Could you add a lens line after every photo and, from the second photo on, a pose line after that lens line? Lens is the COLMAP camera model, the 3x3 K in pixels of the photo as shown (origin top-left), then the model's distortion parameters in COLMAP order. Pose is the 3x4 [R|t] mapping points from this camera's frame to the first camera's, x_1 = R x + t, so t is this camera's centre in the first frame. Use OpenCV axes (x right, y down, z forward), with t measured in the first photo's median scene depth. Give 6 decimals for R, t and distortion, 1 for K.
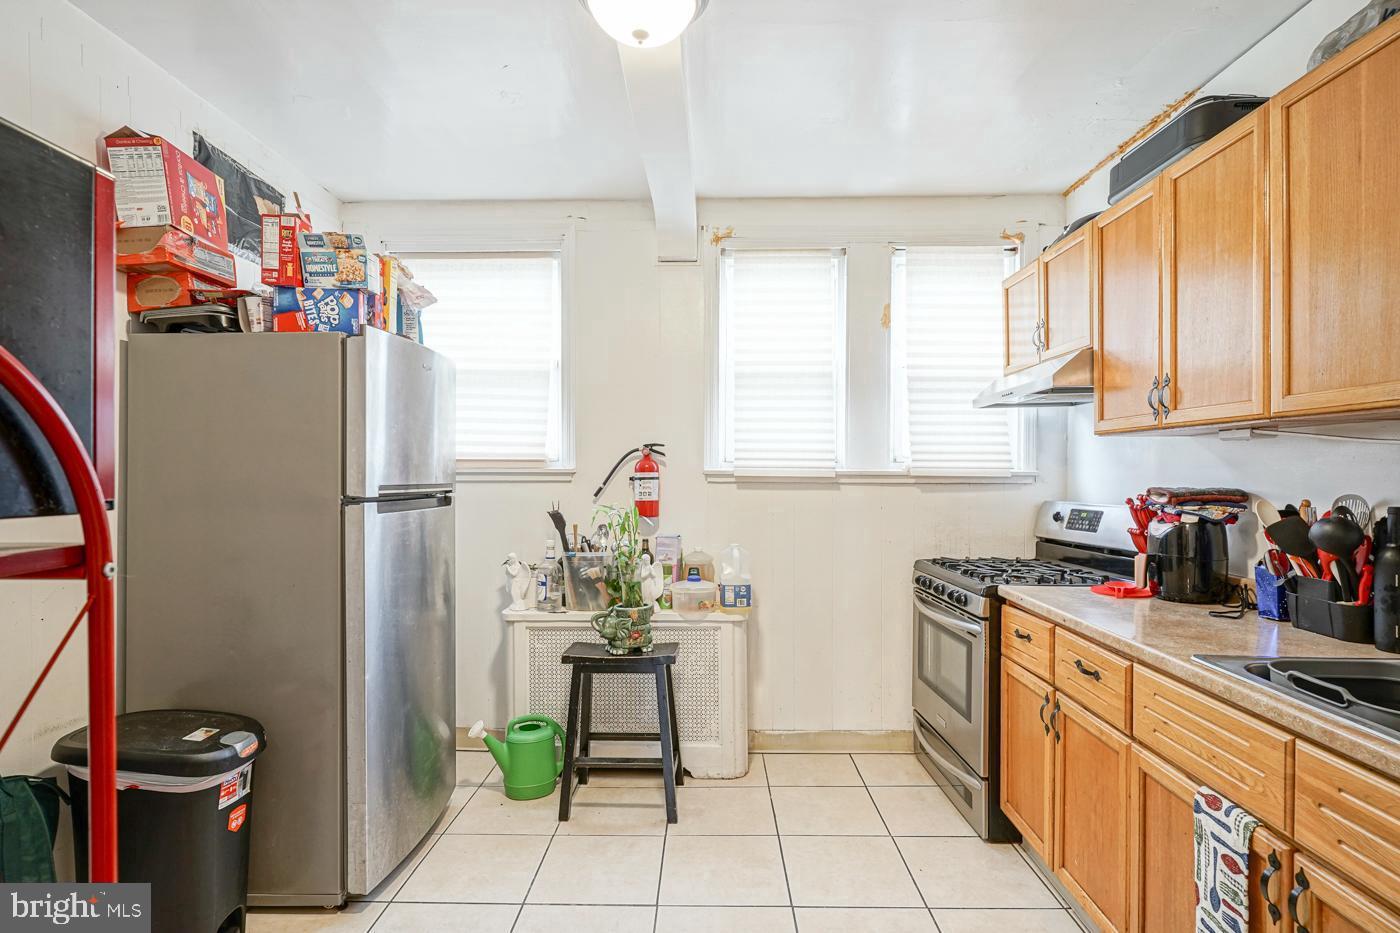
lens RADIAL K [[697.2, 0, 697.8], [0, 697.2, 470.2], [0, 0, 1]] dist [0.003397, 0.002127]
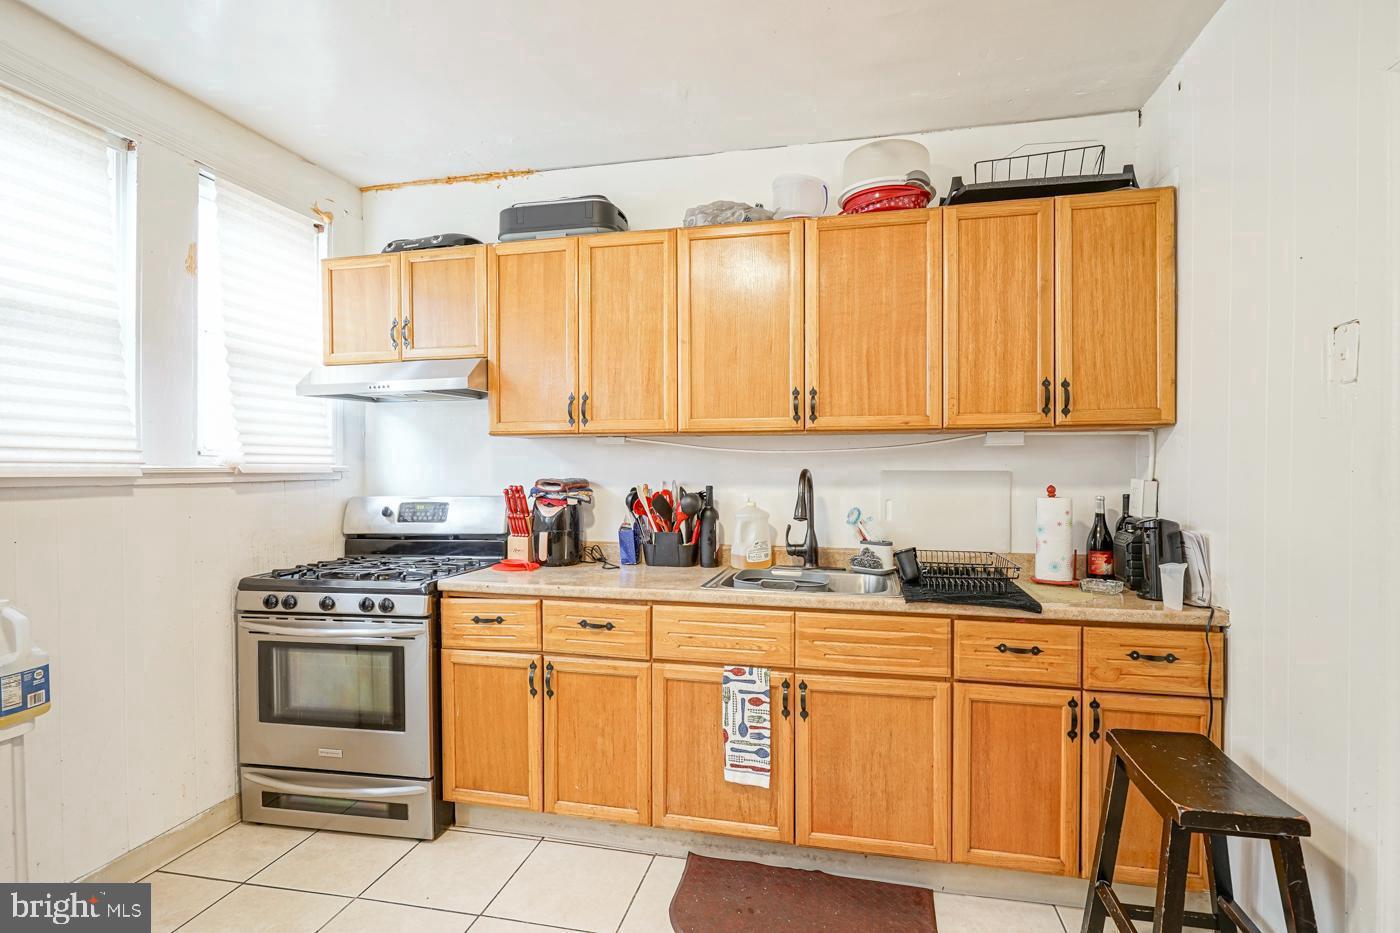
lens RADIAL K [[697.2, 0, 697.8], [0, 697.2, 470.2], [0, 0, 1]] dist [0.003397, 0.002127]
pose [[0.198247, -0.009674, 0.980104, -0.491332], [0.000980, 0.999953, 0.009671, -0.003100], [-0.980152, -0.000957, 0.198247, 0.445630]]
